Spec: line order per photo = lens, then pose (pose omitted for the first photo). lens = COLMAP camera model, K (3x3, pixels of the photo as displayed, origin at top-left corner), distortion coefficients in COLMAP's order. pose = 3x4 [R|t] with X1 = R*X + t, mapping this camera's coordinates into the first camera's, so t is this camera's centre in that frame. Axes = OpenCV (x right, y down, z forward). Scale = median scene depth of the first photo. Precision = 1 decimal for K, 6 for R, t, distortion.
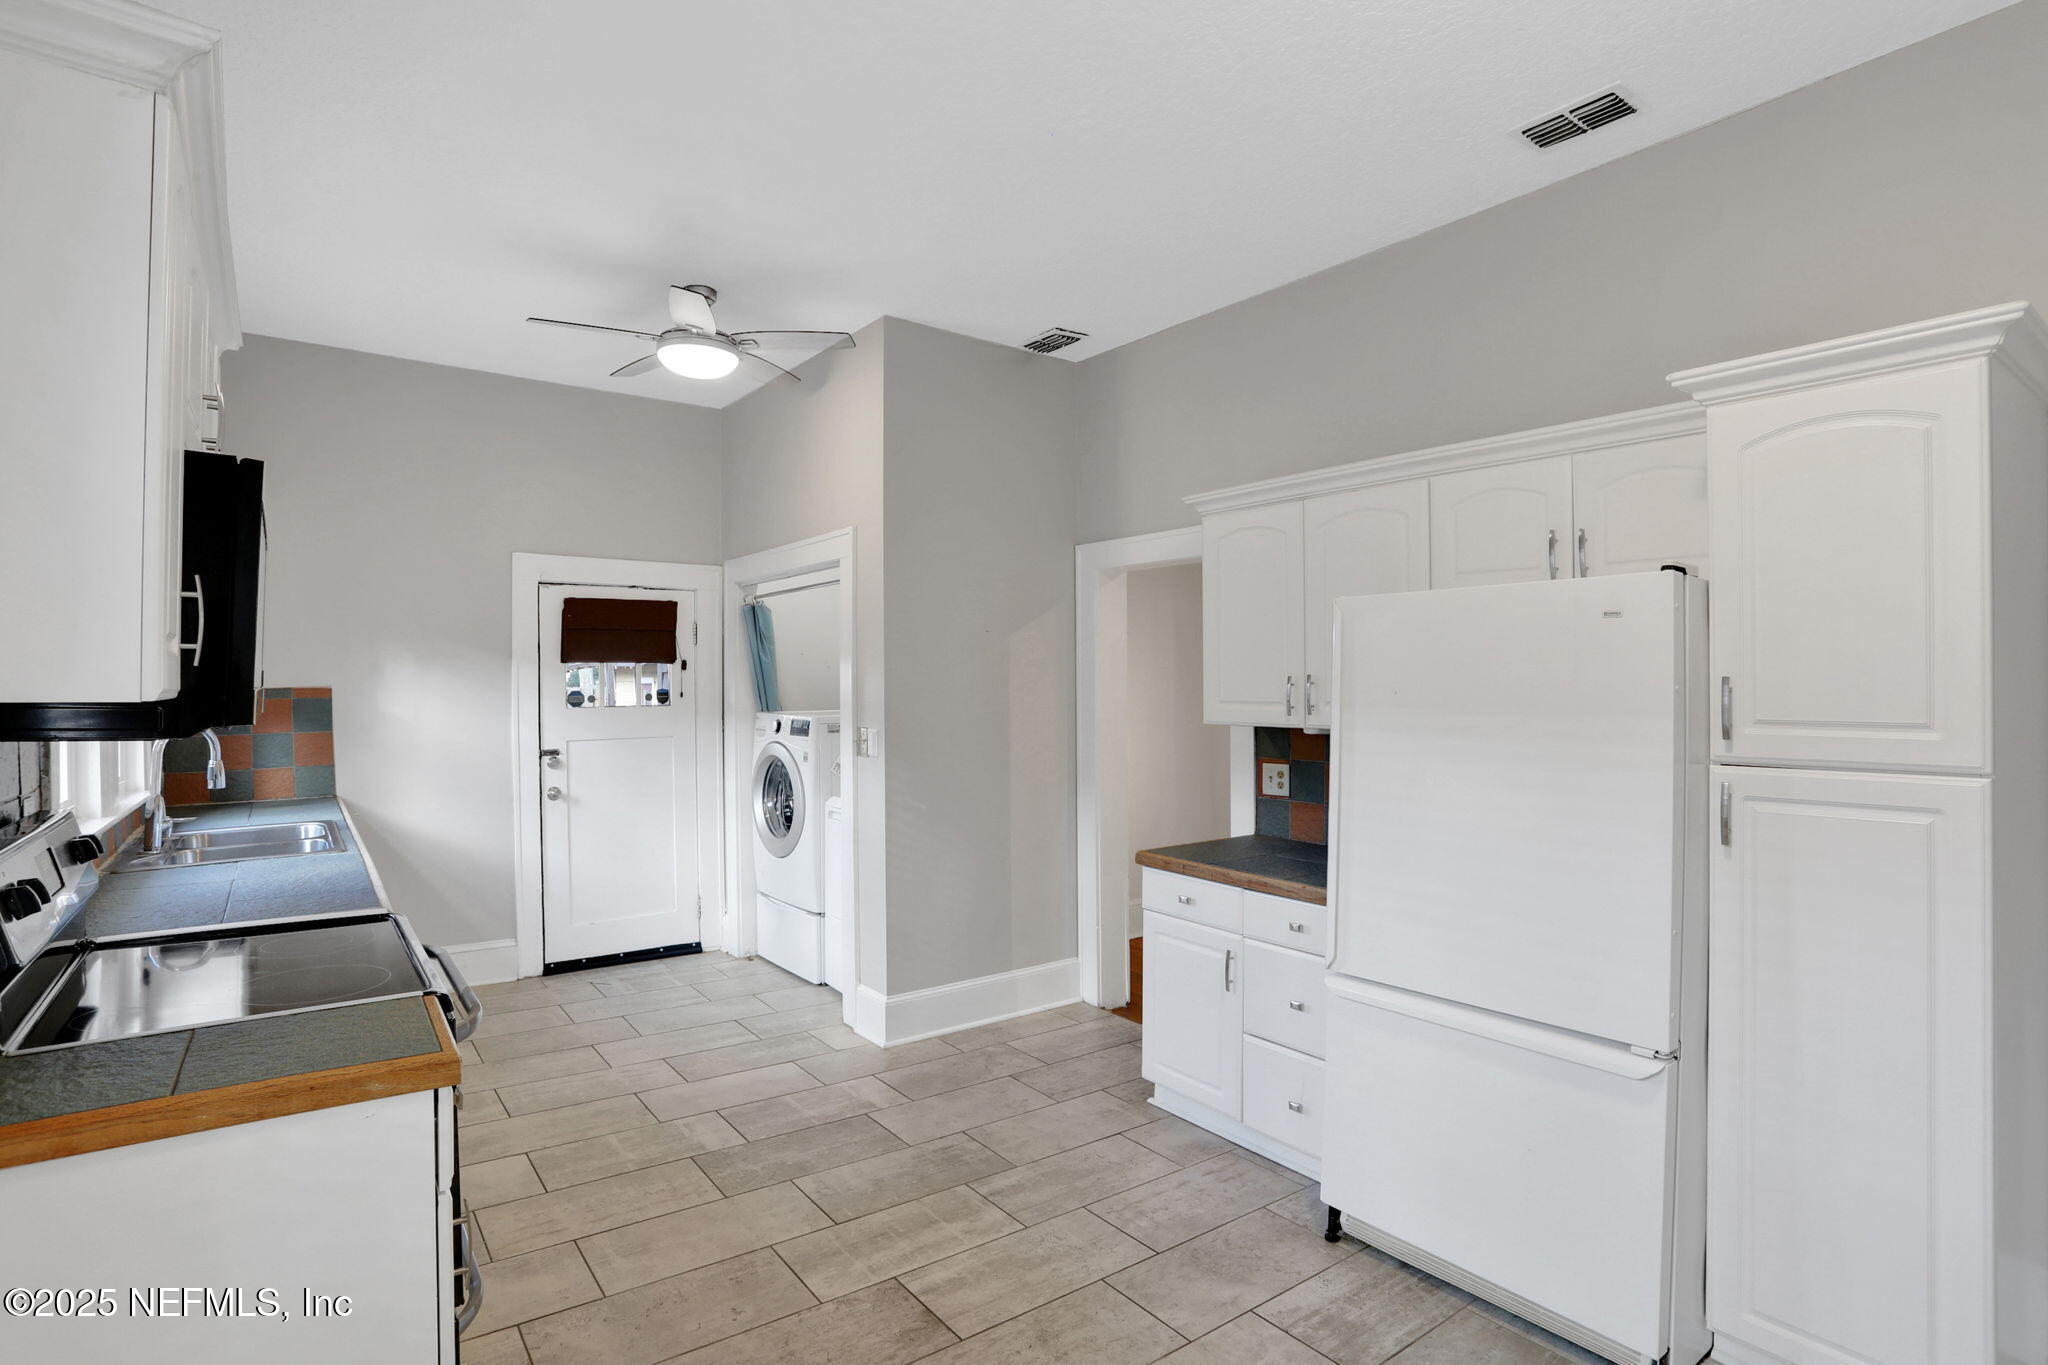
lens RADIAL K [[1014.0, 0, 996.6], [0, 1014.0, 686.6], [0, 0, 1]] dist [-0.041569, 0.005471]
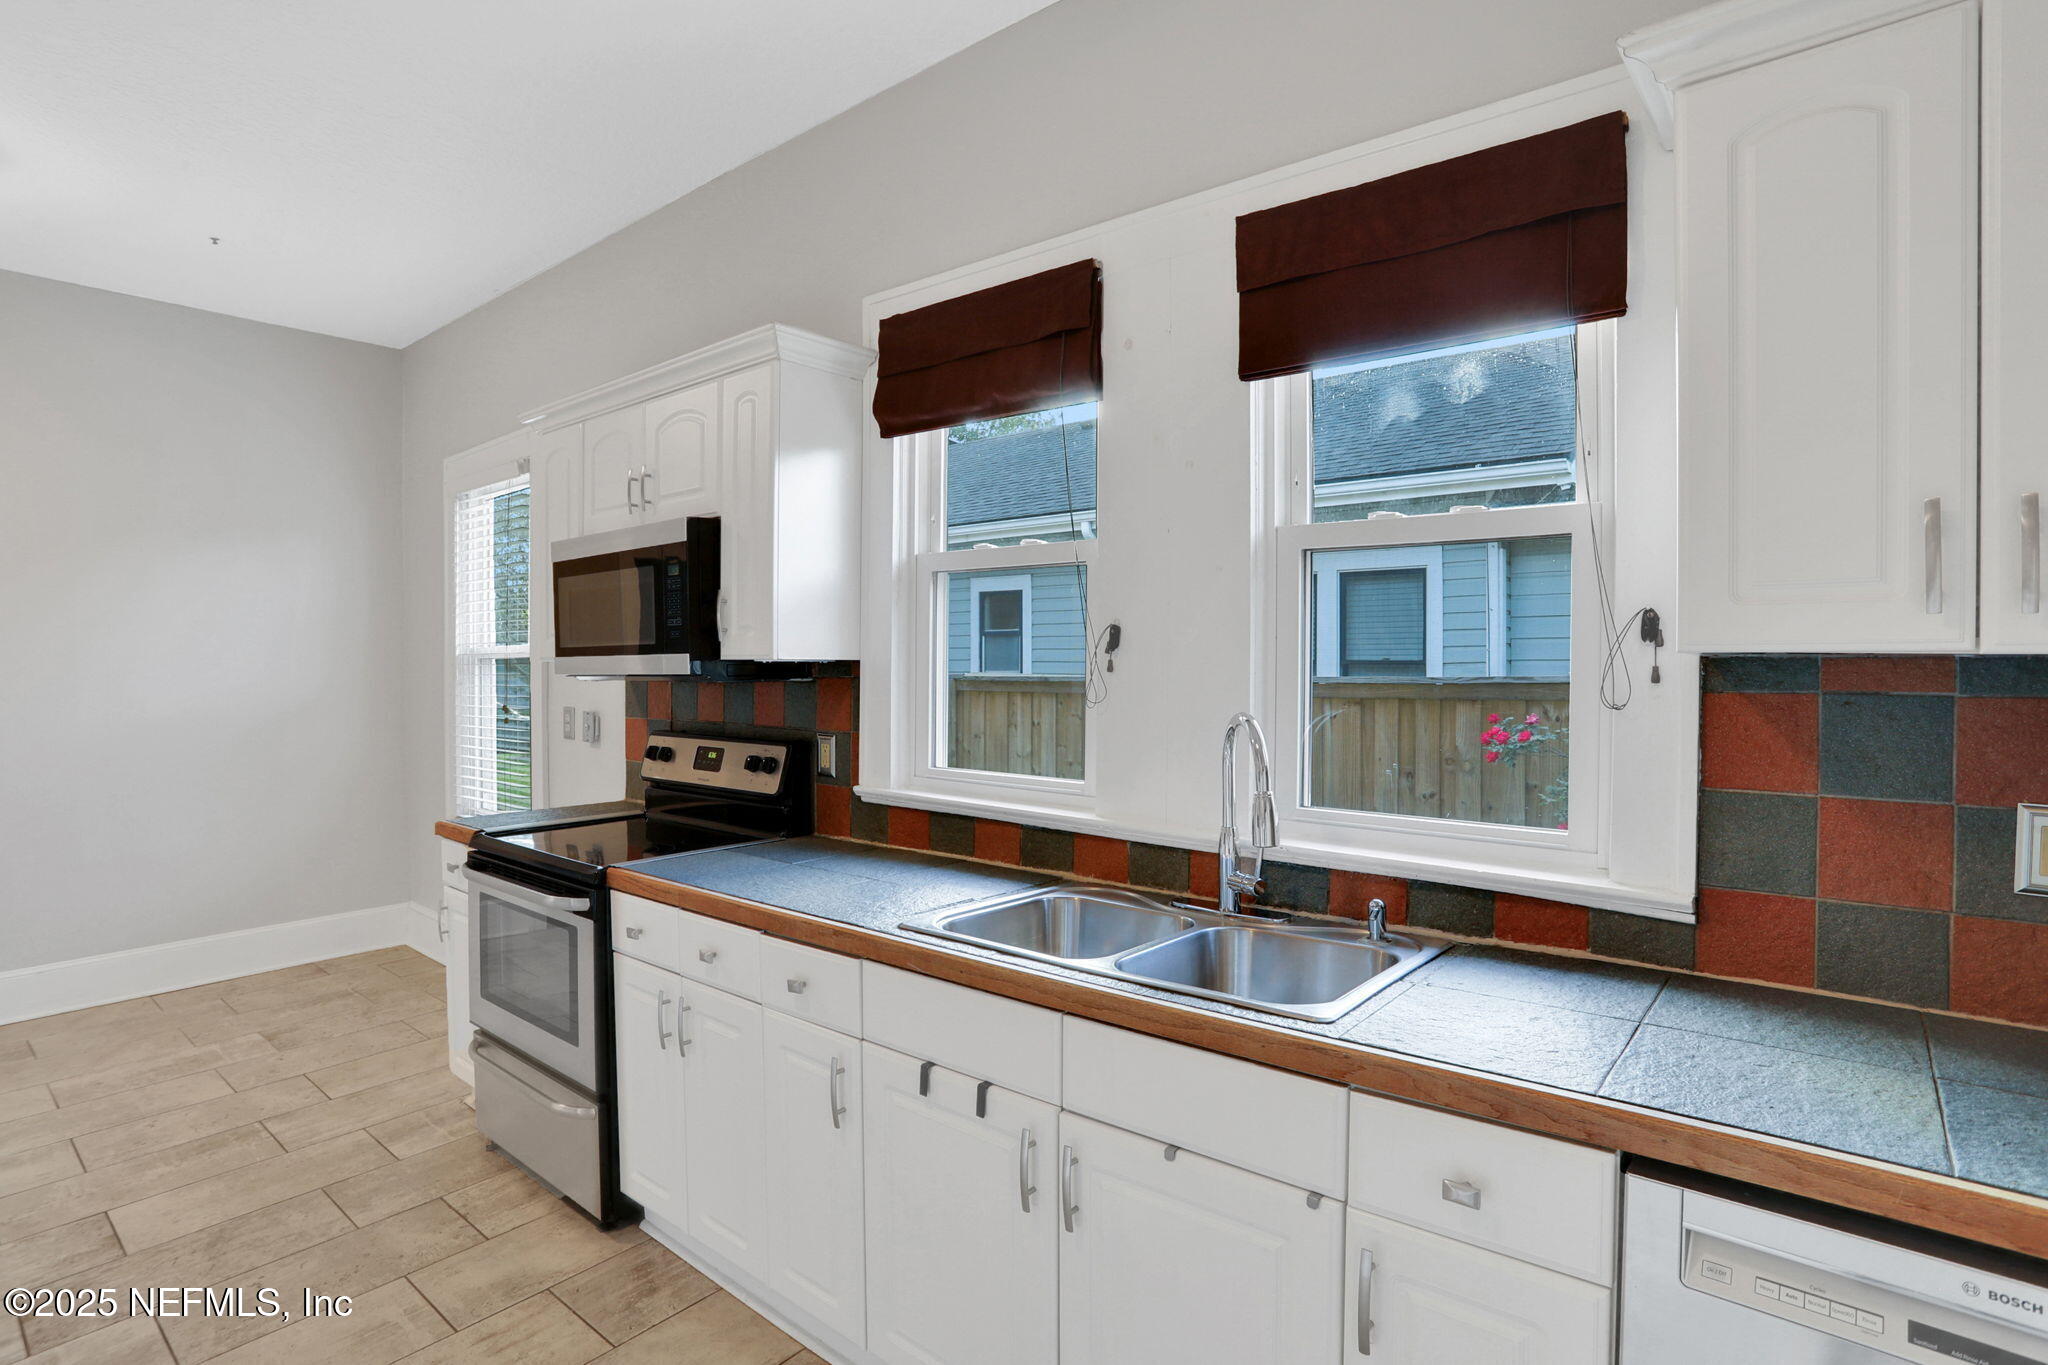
lens RADIAL K [[1014.0, 0, 1025.1], [0, 1014.0, 689.1], [0, 0, 1]] dist [-0.041569, 0.005471]
pose [[-0.967214, 0.004765, -0.253916, -0.345567], [-0.002166, 0.999633, 0.027010, 0.003722], [0.253952, 0.026674, -0.966849, 0.968937]]
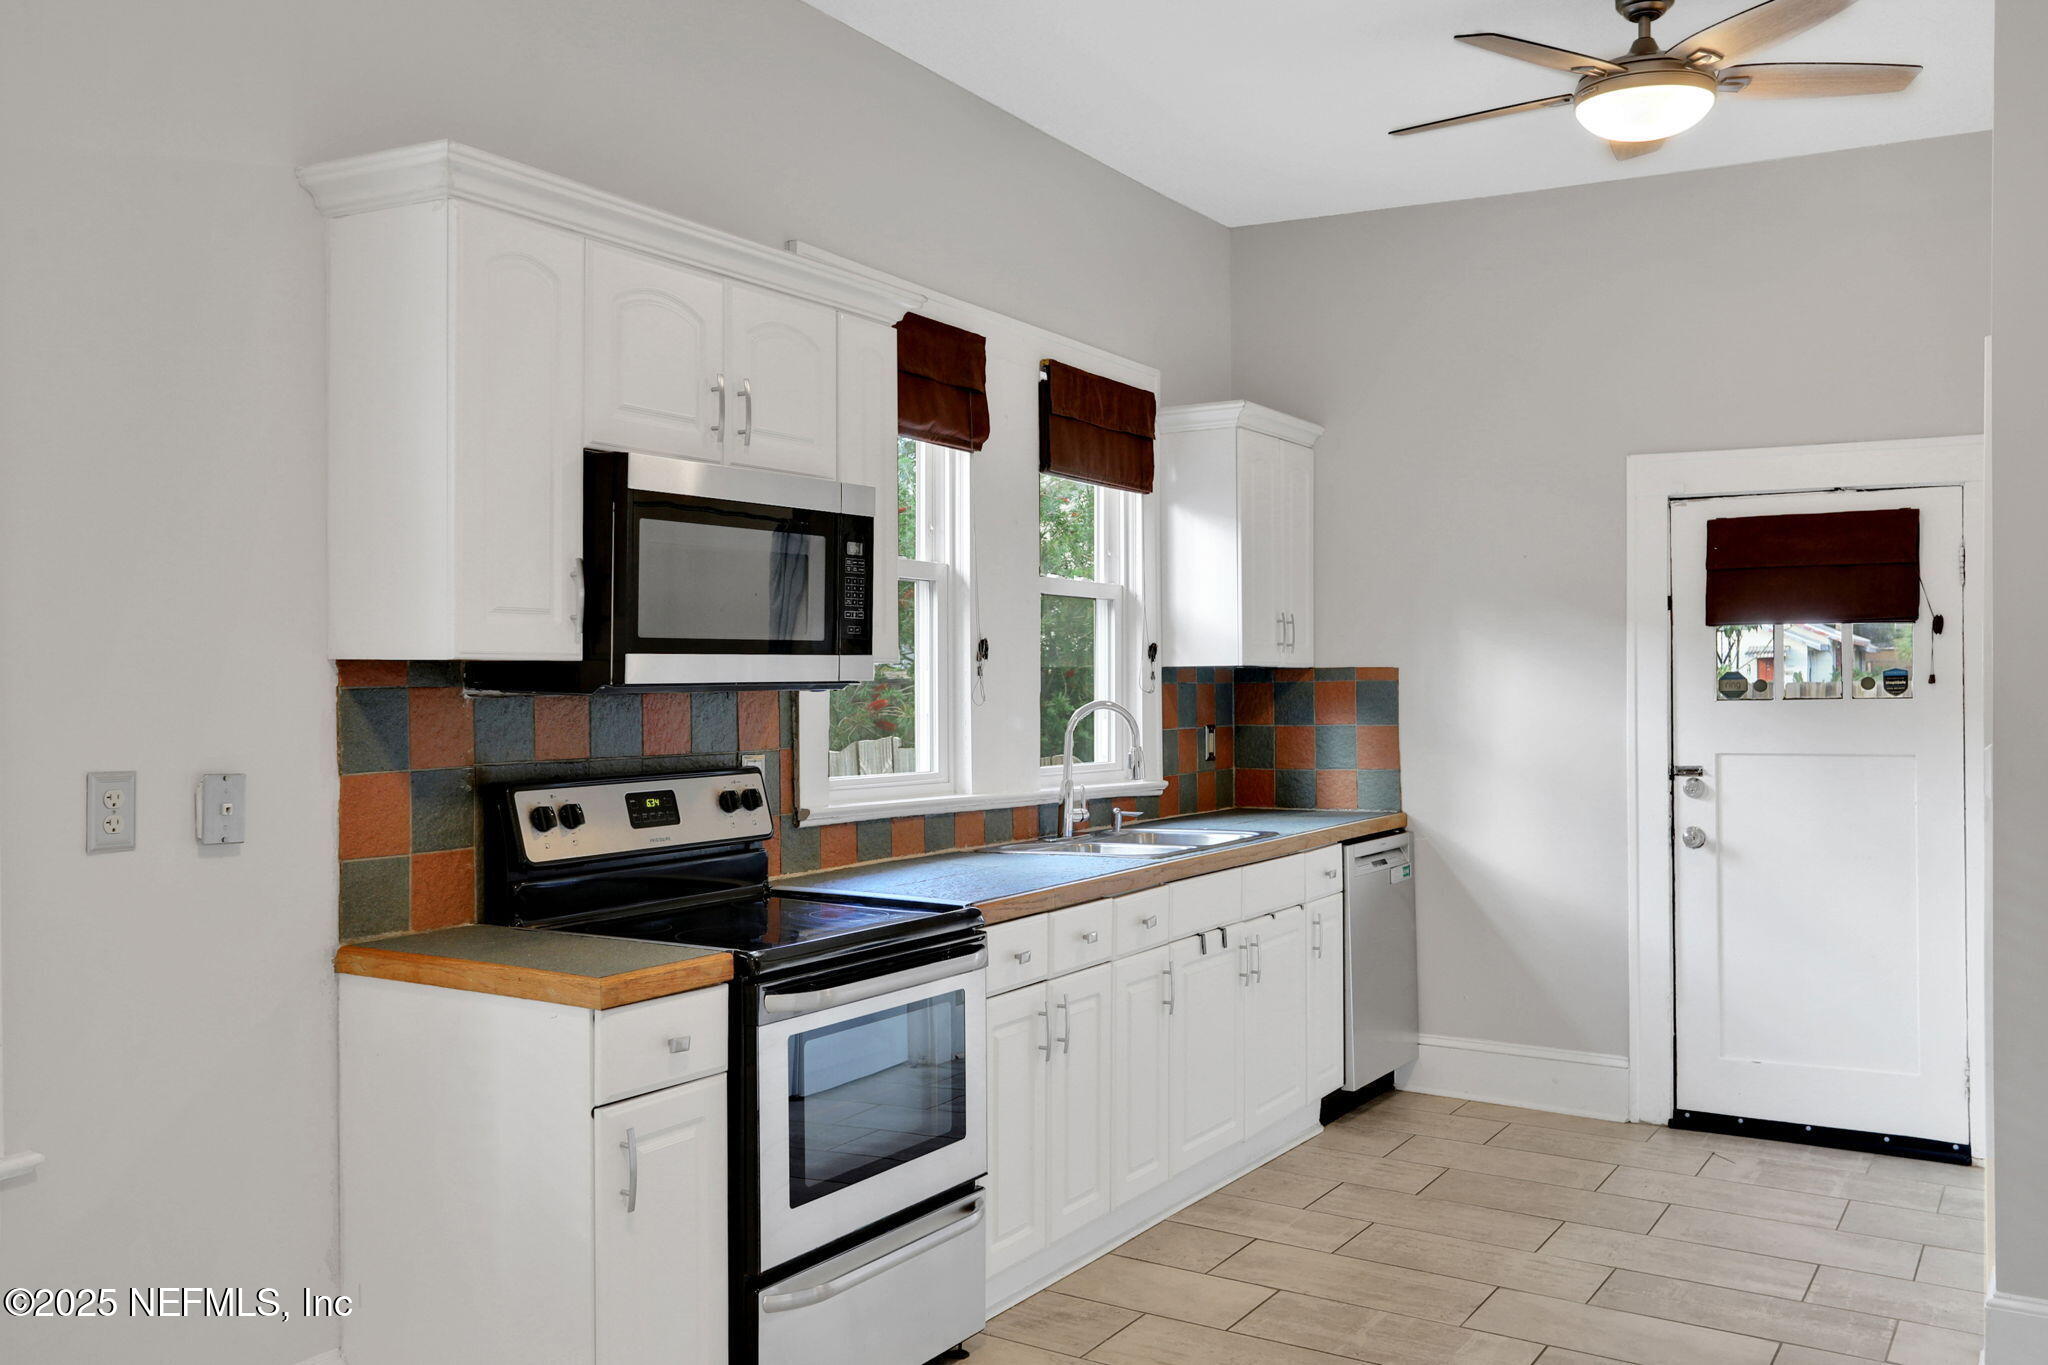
lens RADIAL K [[1798.1, 0, 1017.0], [0, 1798.1, 679.6], [0, 0, 1]] dist [-0.005121, -0.016049]
pose [[0.391659, 0.000992, -0.920110, 0.412245], [-0.002399, 0.999997, 0.000058, 0.010051], [0.920107, 0.002185, 0.391660, 0.182991]]
